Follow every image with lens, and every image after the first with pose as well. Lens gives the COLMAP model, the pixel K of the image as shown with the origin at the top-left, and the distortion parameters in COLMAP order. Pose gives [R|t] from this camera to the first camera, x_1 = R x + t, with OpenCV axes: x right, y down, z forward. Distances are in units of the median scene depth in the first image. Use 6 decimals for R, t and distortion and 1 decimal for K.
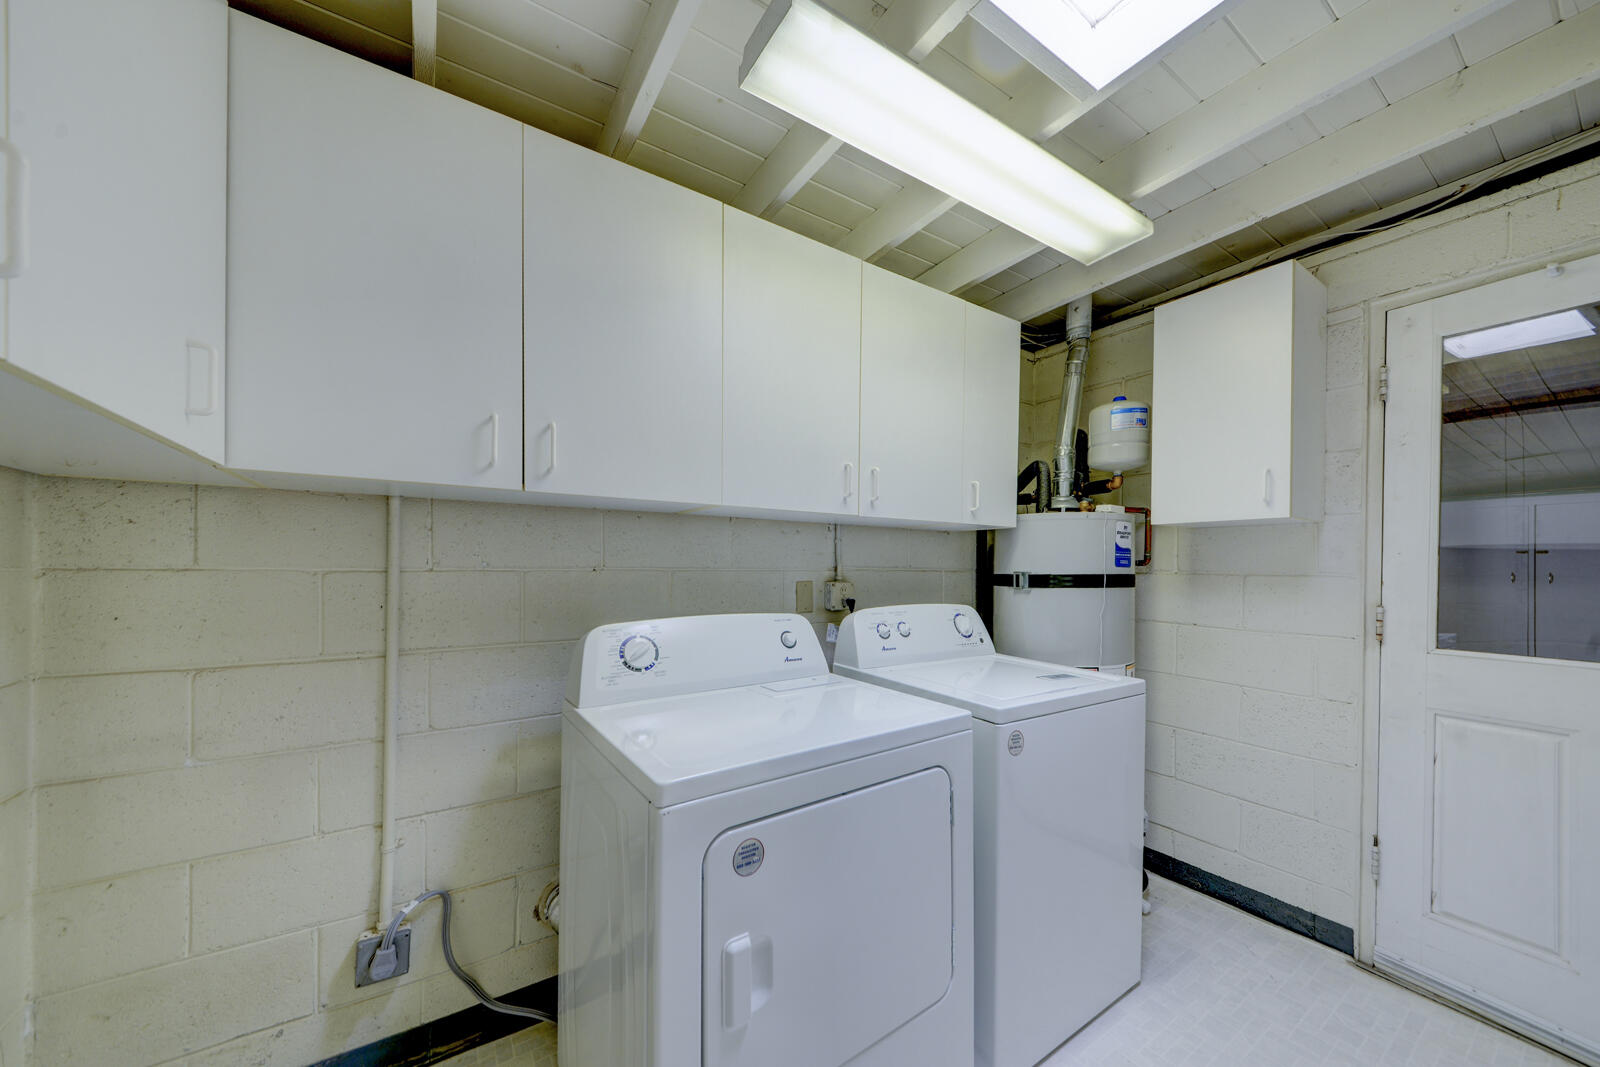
lens RADIAL K [[567.5, 0, 806.1], [0, 567.5, 571.9], [0, 0, 1]] dist [0.000771, 0.000019]
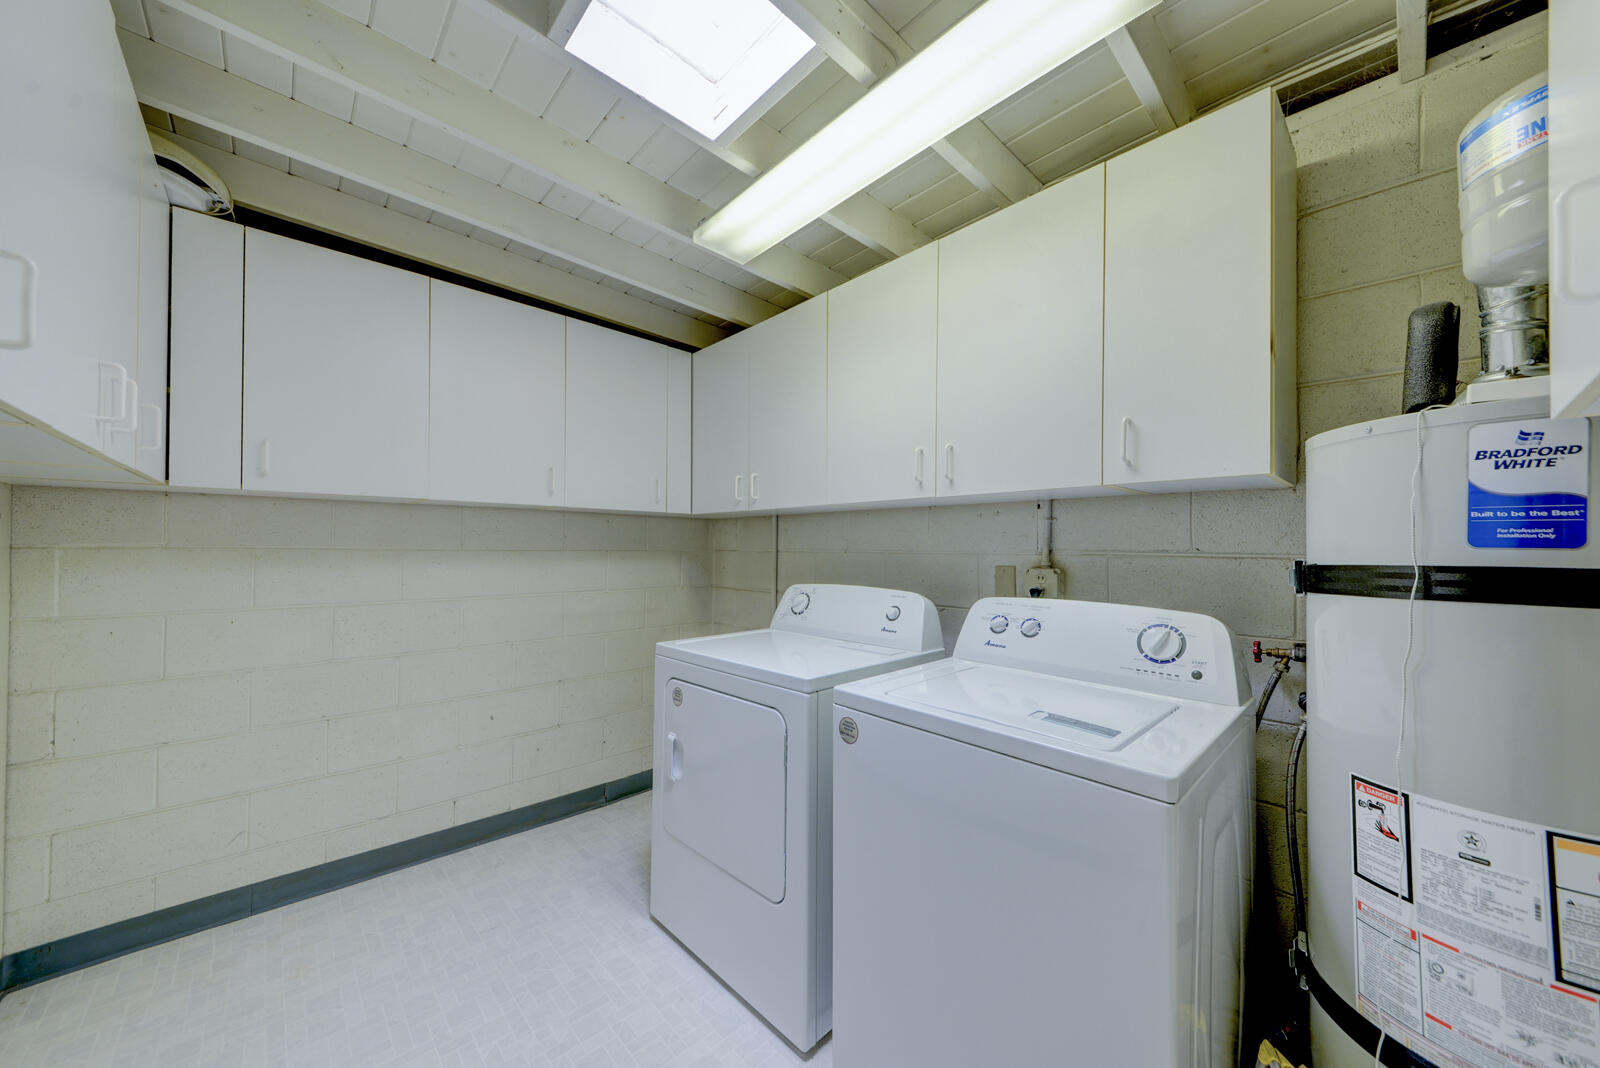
lens RADIAL K [[565.5, 0, 803.7], [0, 565.5, 548.7], [0, 0, 1]] dist [-0.005560, -0.000074]
pose [[0.158945, -0.006732, -0.987264, 1.025225], [-0.020222, 0.999745, -0.010073, 0.006451], [0.987080, 0.021566, 0.158768, 0.608768]]
